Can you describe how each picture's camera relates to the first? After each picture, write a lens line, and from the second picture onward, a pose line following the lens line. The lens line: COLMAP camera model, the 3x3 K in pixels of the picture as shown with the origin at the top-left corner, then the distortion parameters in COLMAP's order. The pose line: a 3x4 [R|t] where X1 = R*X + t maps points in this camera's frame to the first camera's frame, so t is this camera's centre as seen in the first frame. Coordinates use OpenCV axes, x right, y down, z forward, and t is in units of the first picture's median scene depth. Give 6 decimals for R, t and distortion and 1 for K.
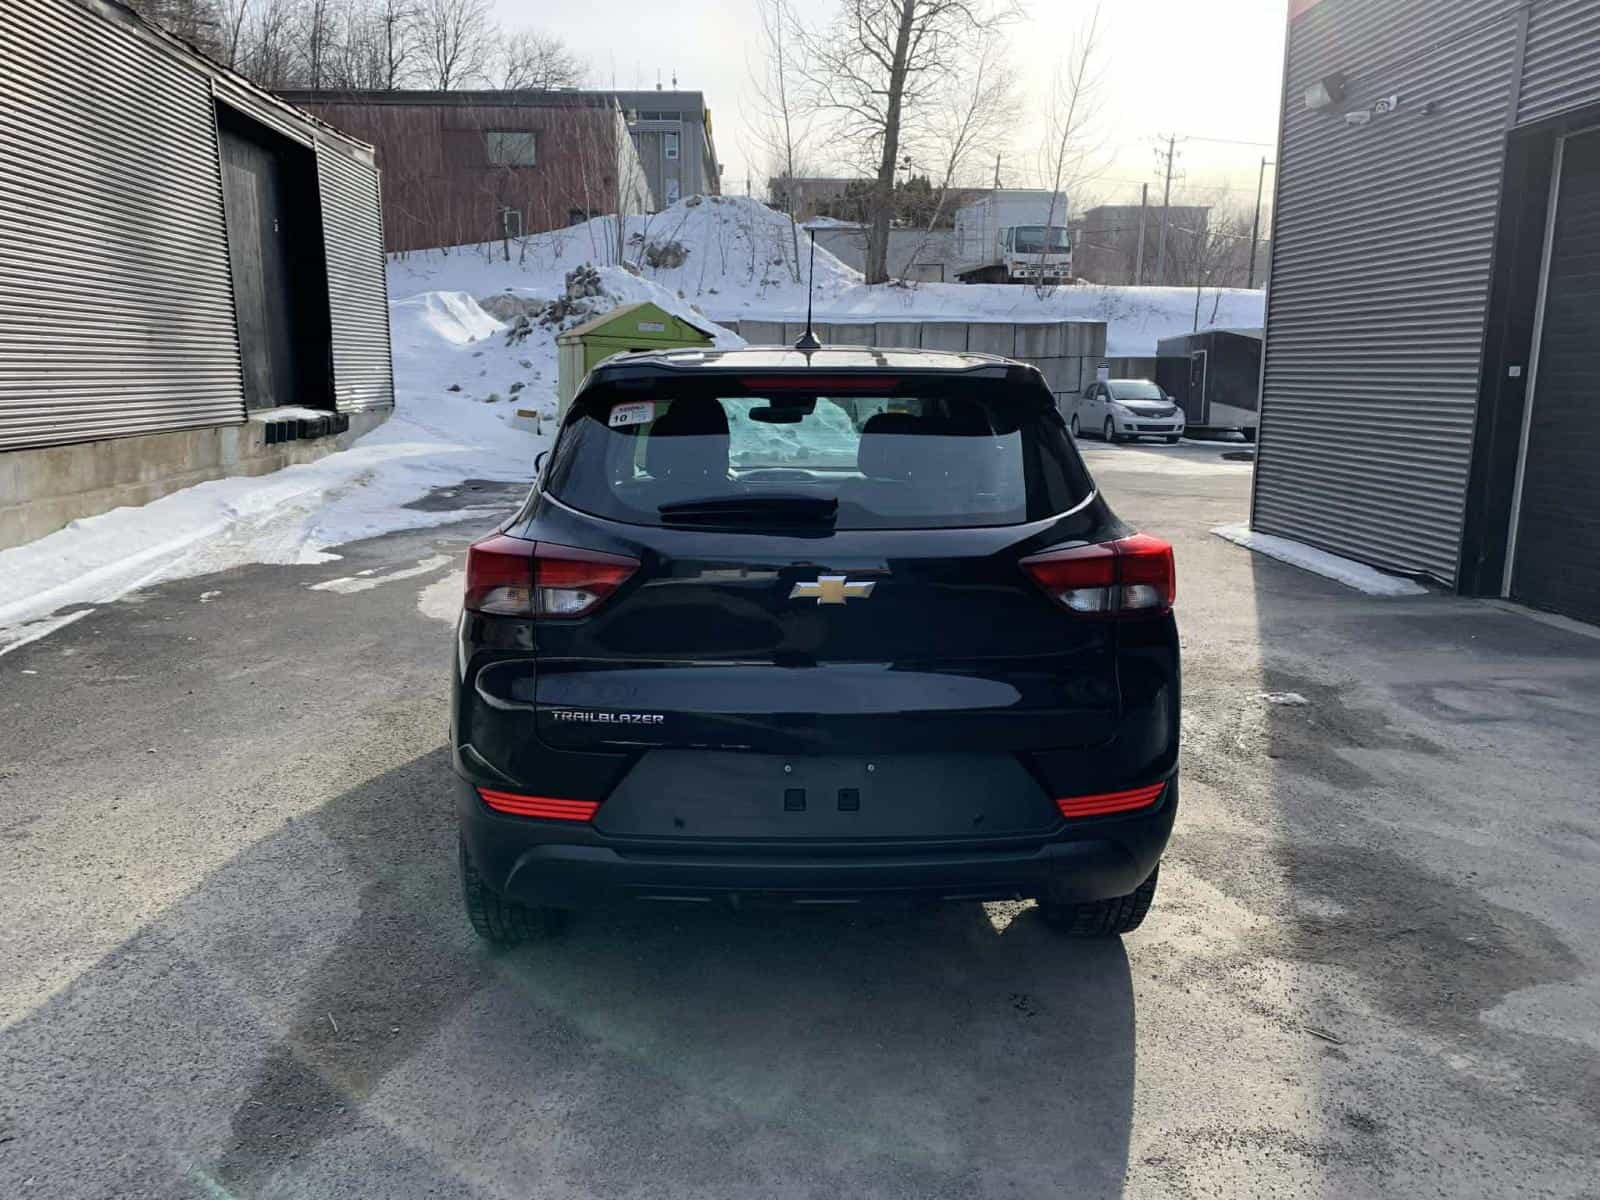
lens RADIAL K [[1240.4, 0, 803.9], [0, 1240.4, 592.1], [0, 0, 1]] dist [0.009696, 0.005233]
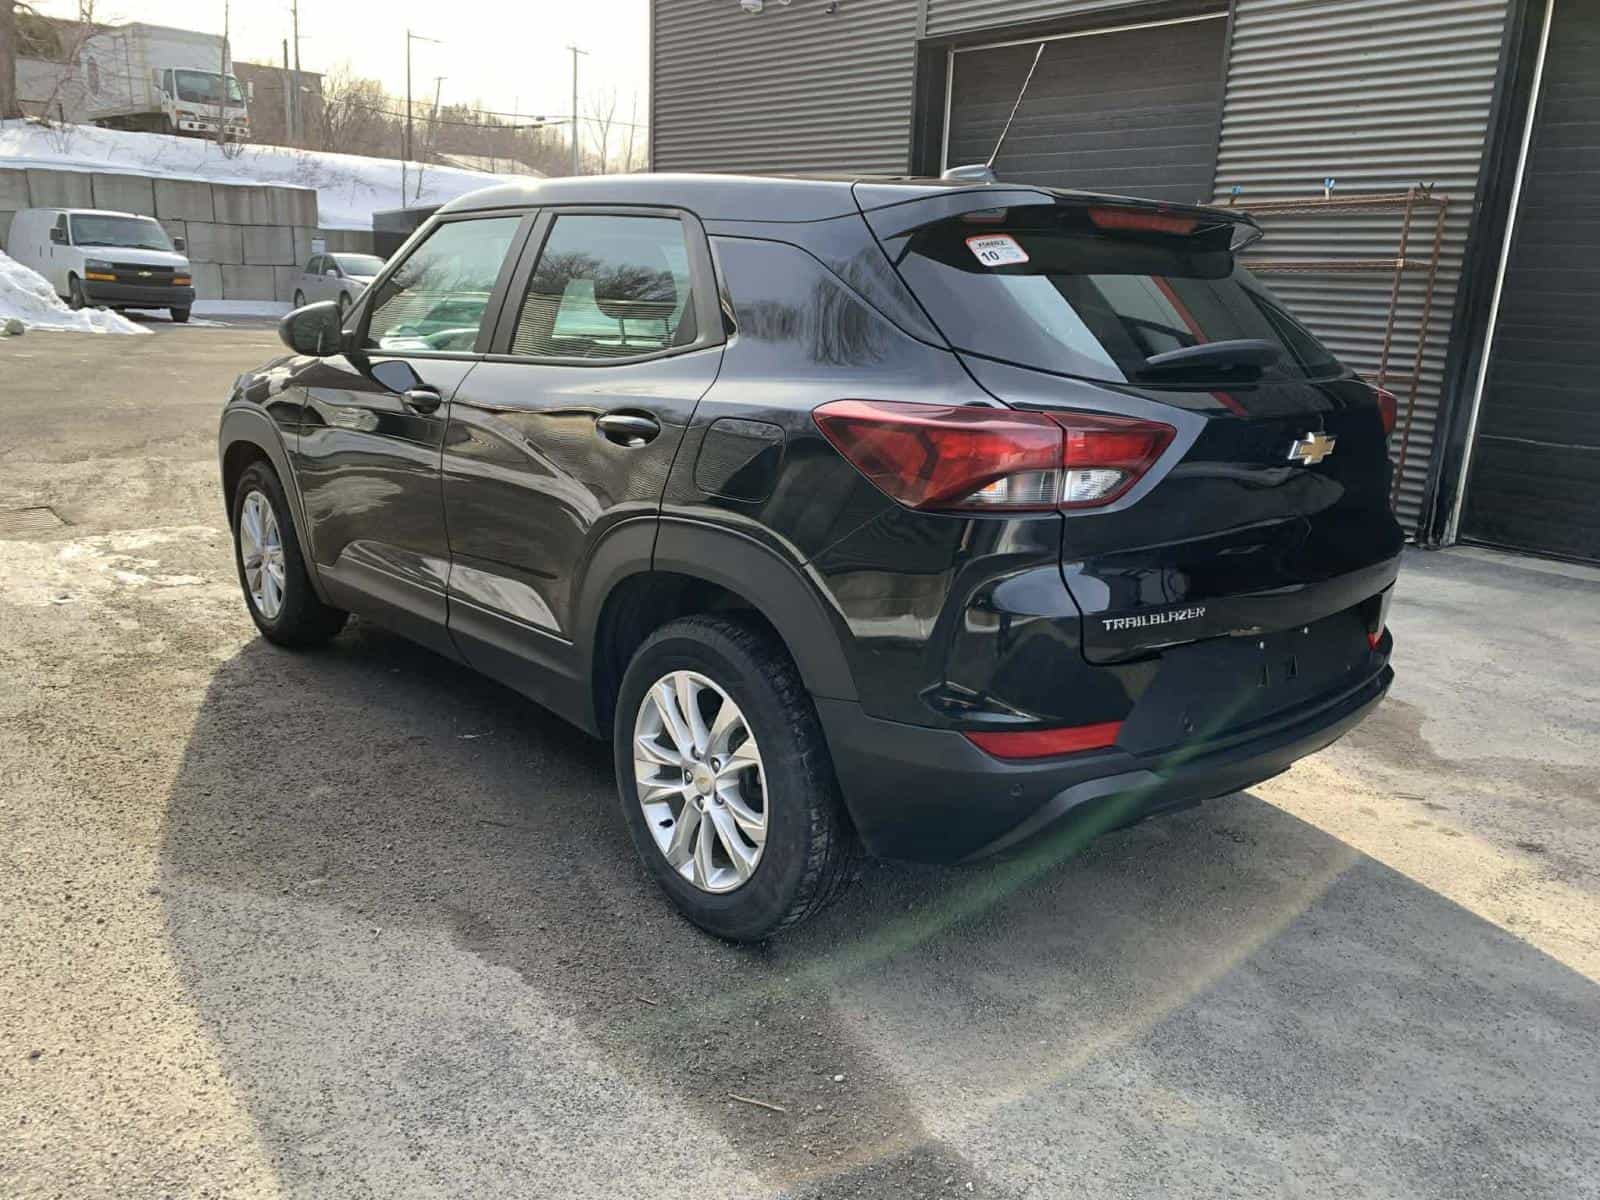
lens RADIAL K [[1220.1, 0, 788.0], [0, 1220.1, 601.6], [0, 0, 1]] dist [0.009097, -0.006930]
pose [[0.778116, -0.137318, 0.612927, -0.339231], [0.073846, 0.989043, 0.127833, -0.013533], [-0.623765, -0.054207, 0.779730, 0.202462]]
